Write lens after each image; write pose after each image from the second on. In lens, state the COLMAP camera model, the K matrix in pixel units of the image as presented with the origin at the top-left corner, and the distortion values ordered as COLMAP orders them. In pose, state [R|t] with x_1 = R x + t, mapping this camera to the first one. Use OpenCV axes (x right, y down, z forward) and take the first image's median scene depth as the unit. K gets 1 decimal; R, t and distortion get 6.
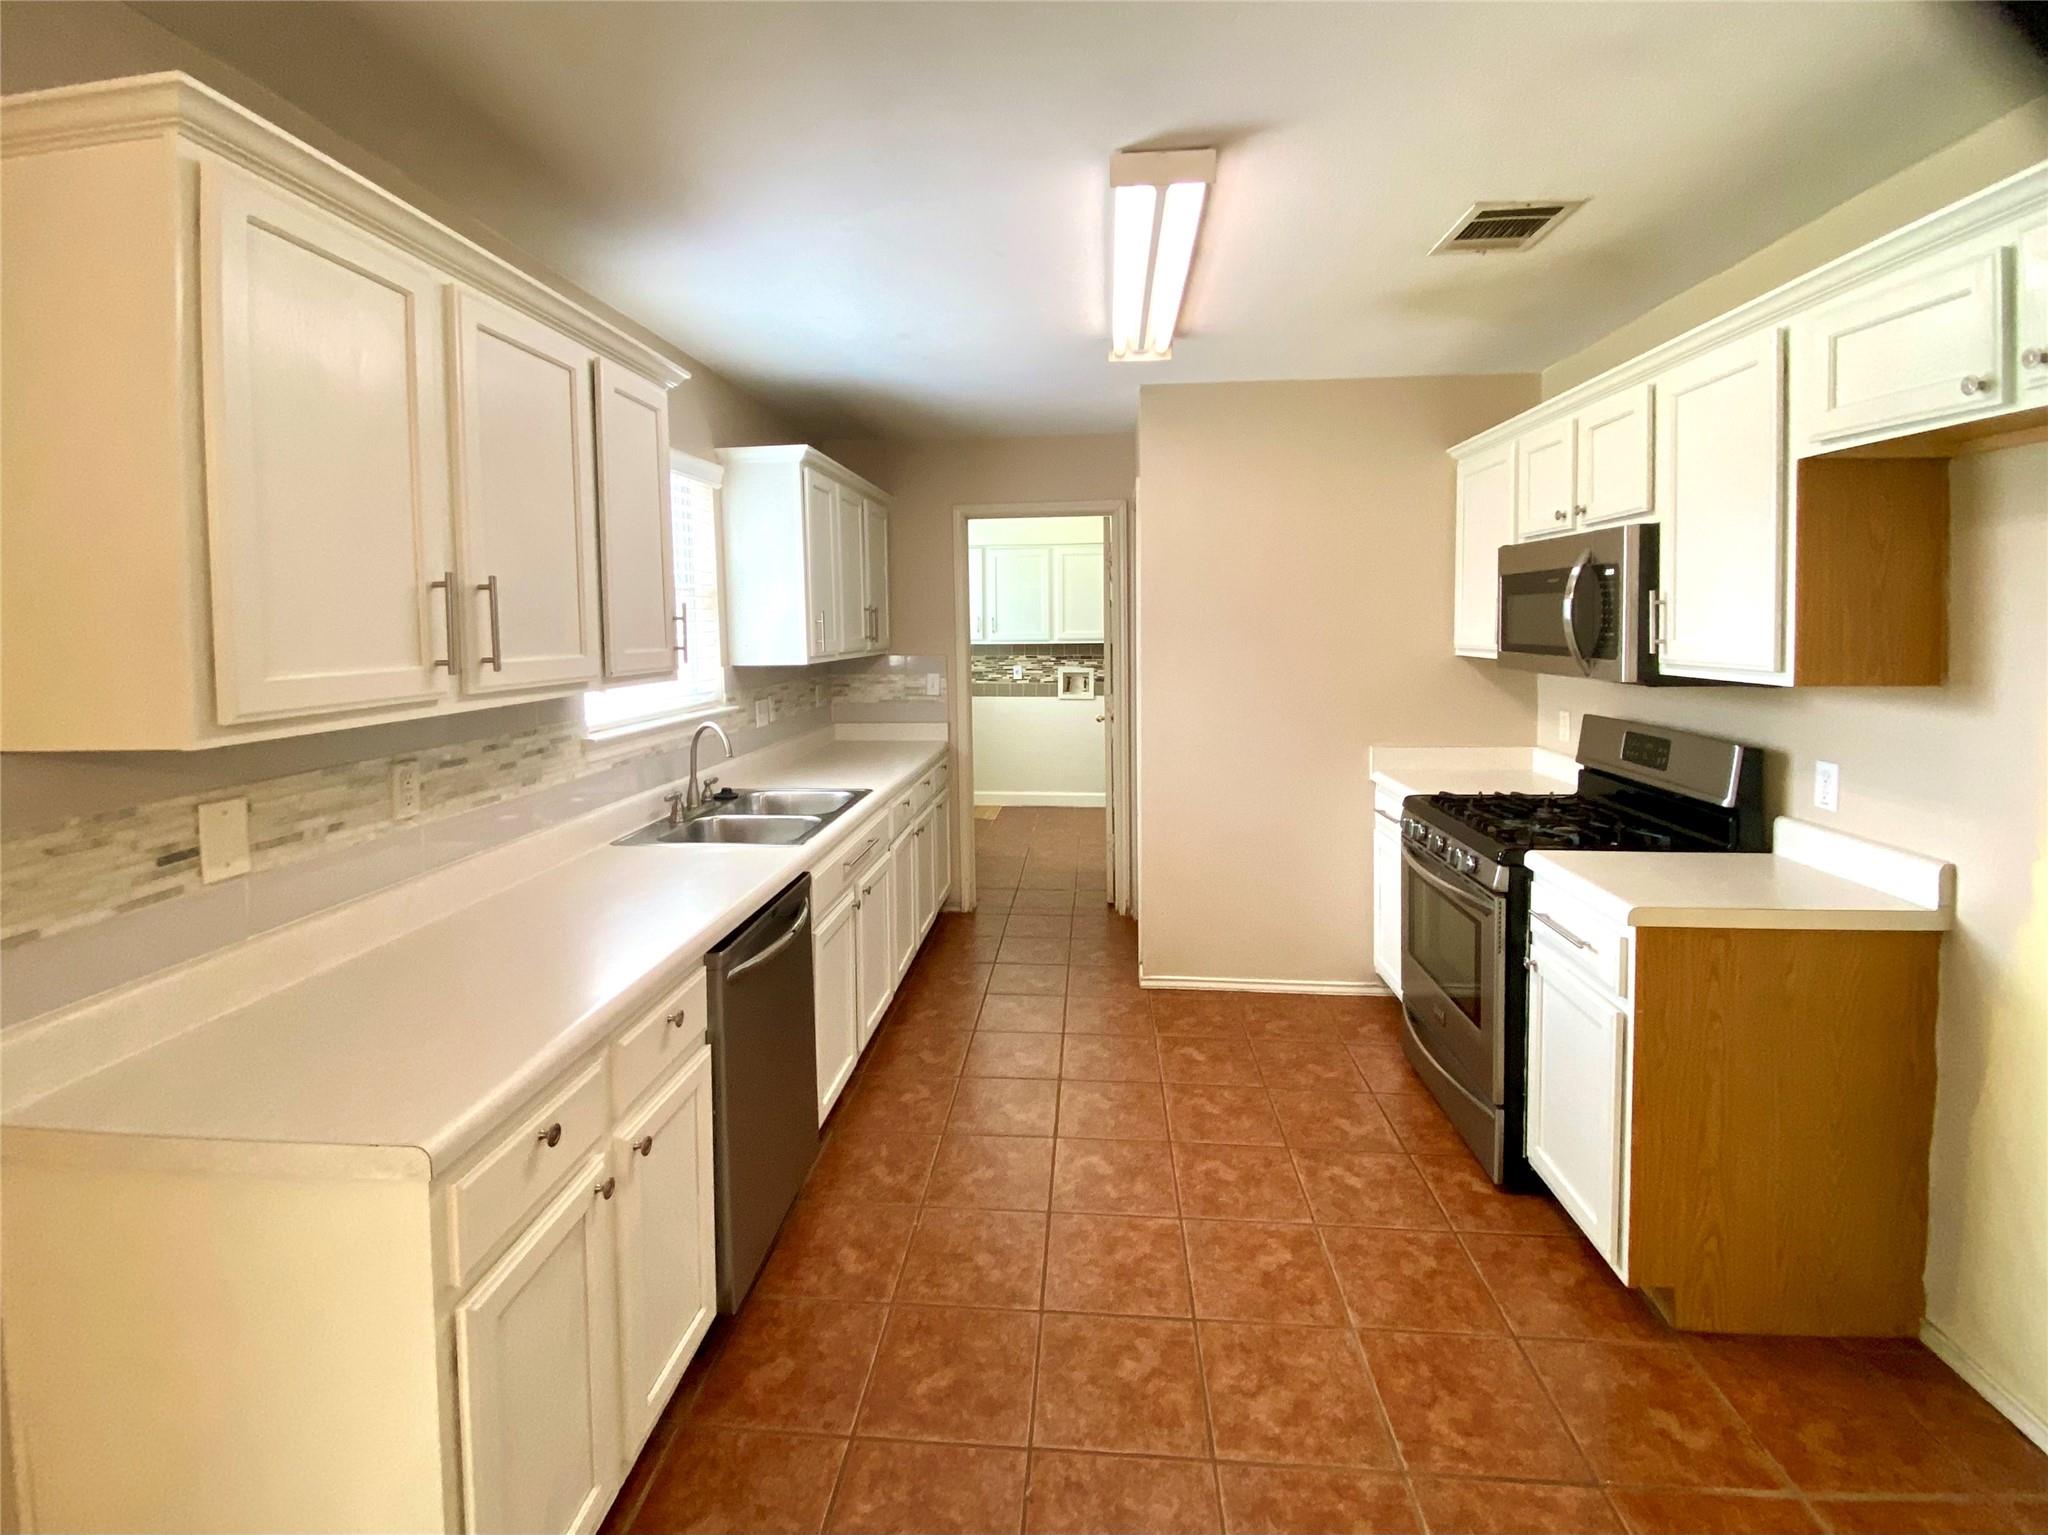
lens RADIAL K [[887.9, 0, 1016.9], [0, 887.9, 778.3], [0, 0, 1]] dist [0.002665, -0.005269]
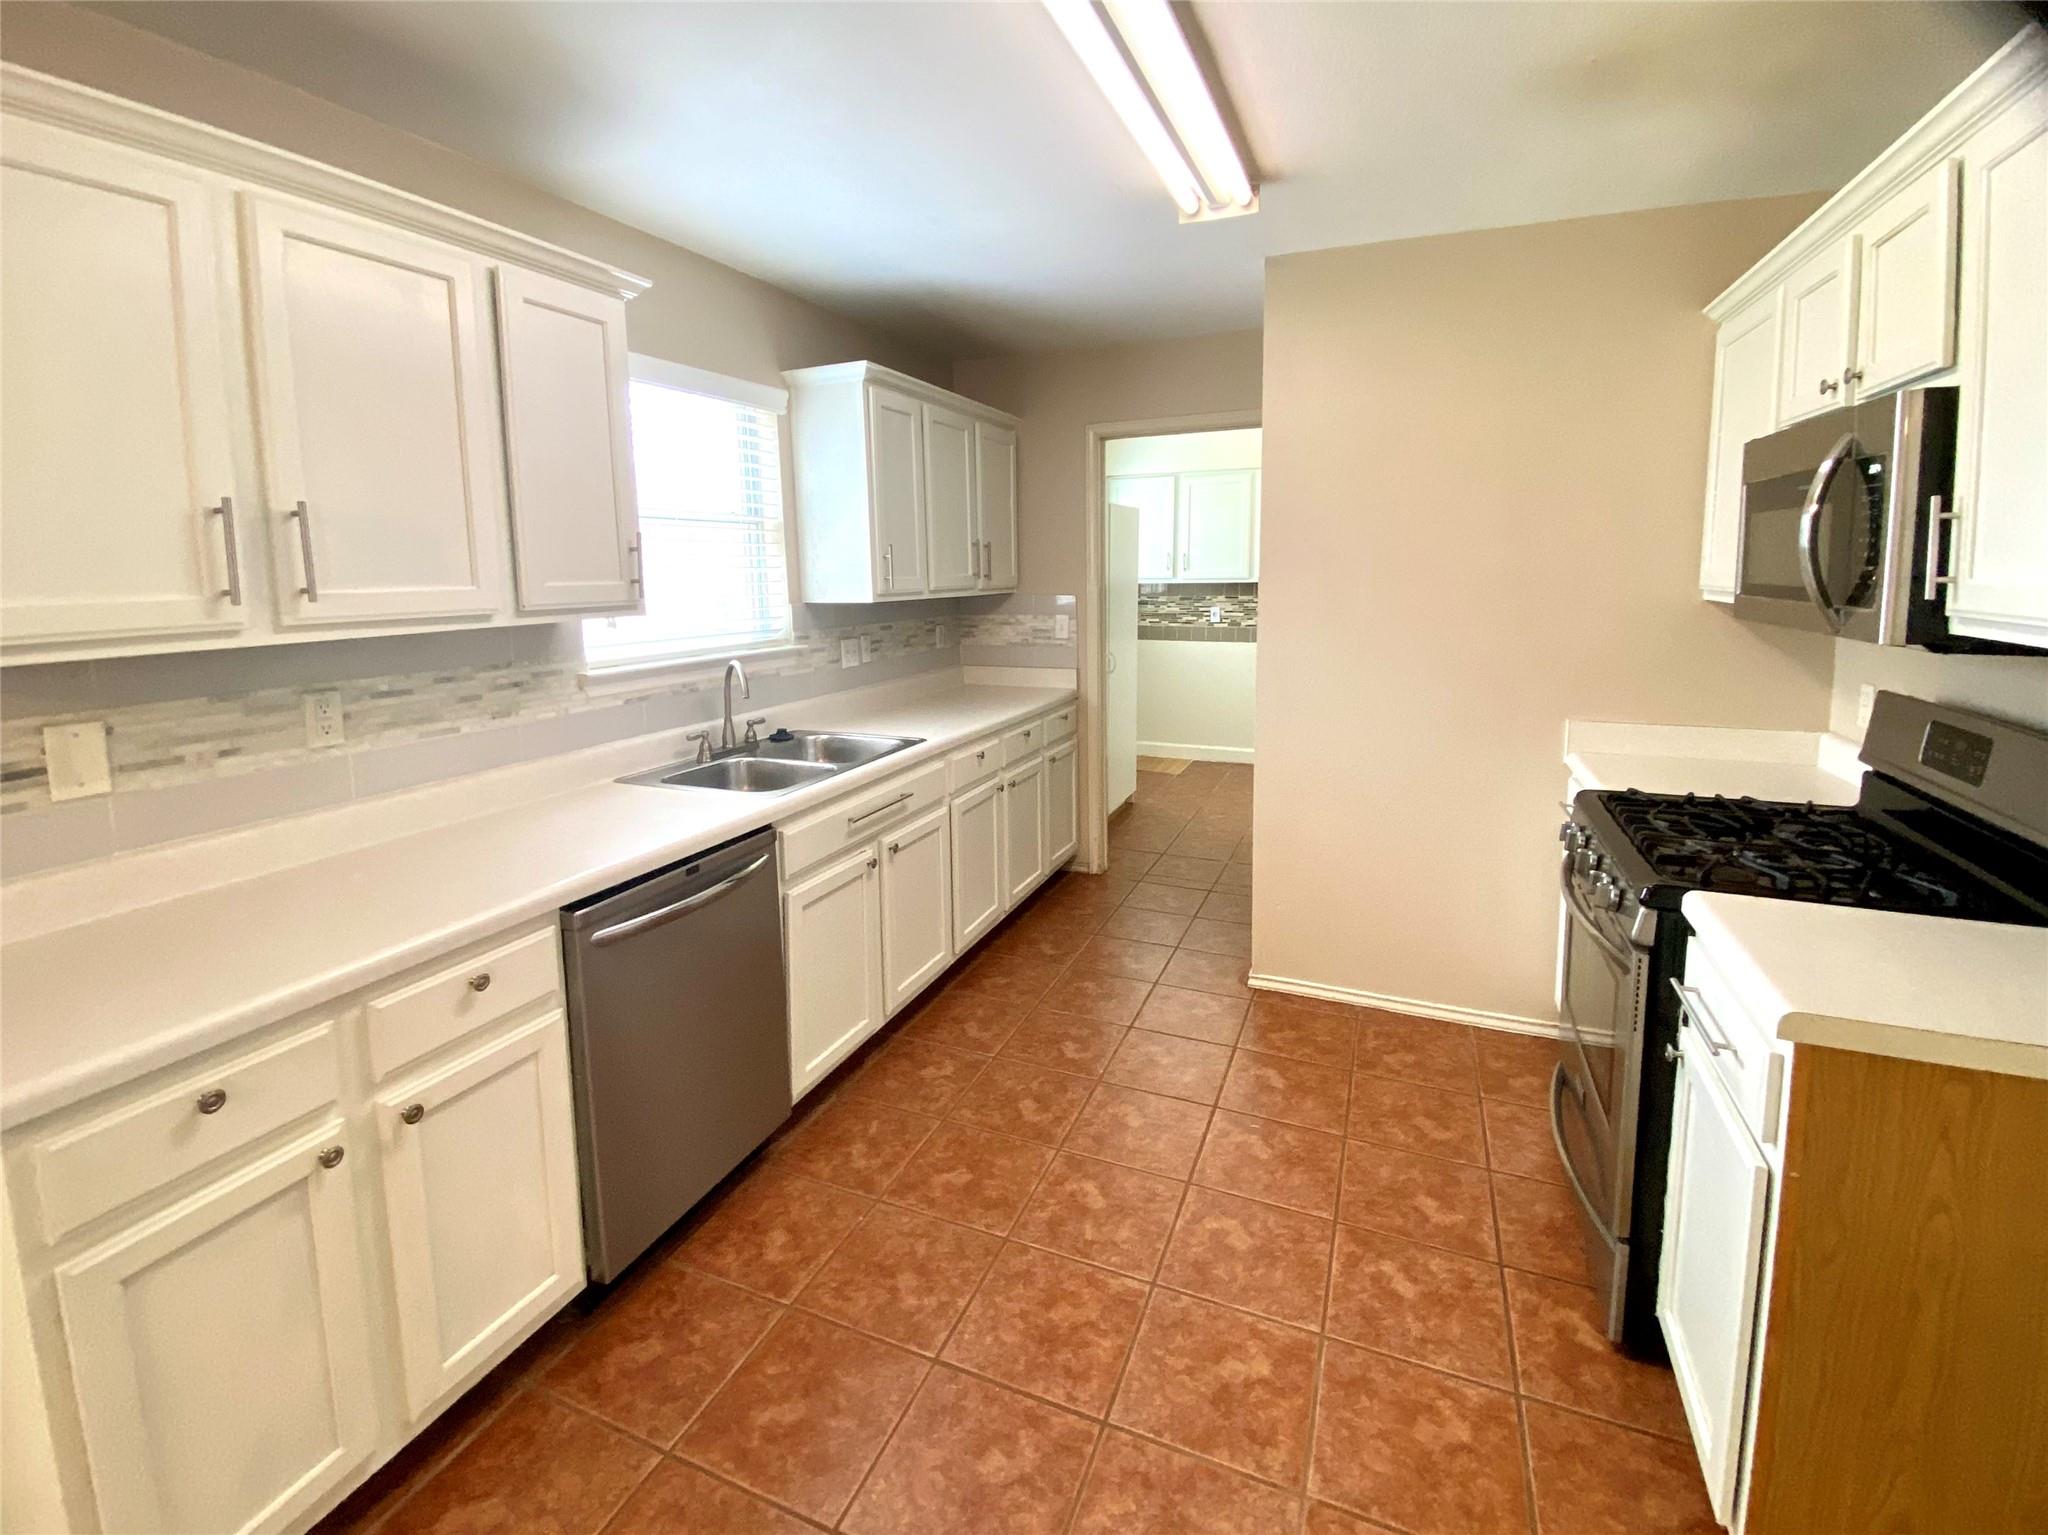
lens RADIAL K [[887.9, 0, 1015.1], [0, 887.9, 767.0], [0, 0, 1]] dist [0.002665, -0.005269]
pose [[0.950523, 0.068895, -0.302918, 0.277063], [-0.052665, 0.996721, 0.061436, -0.026639], [0.306157, -0.042443, 0.951034, 0.196579]]
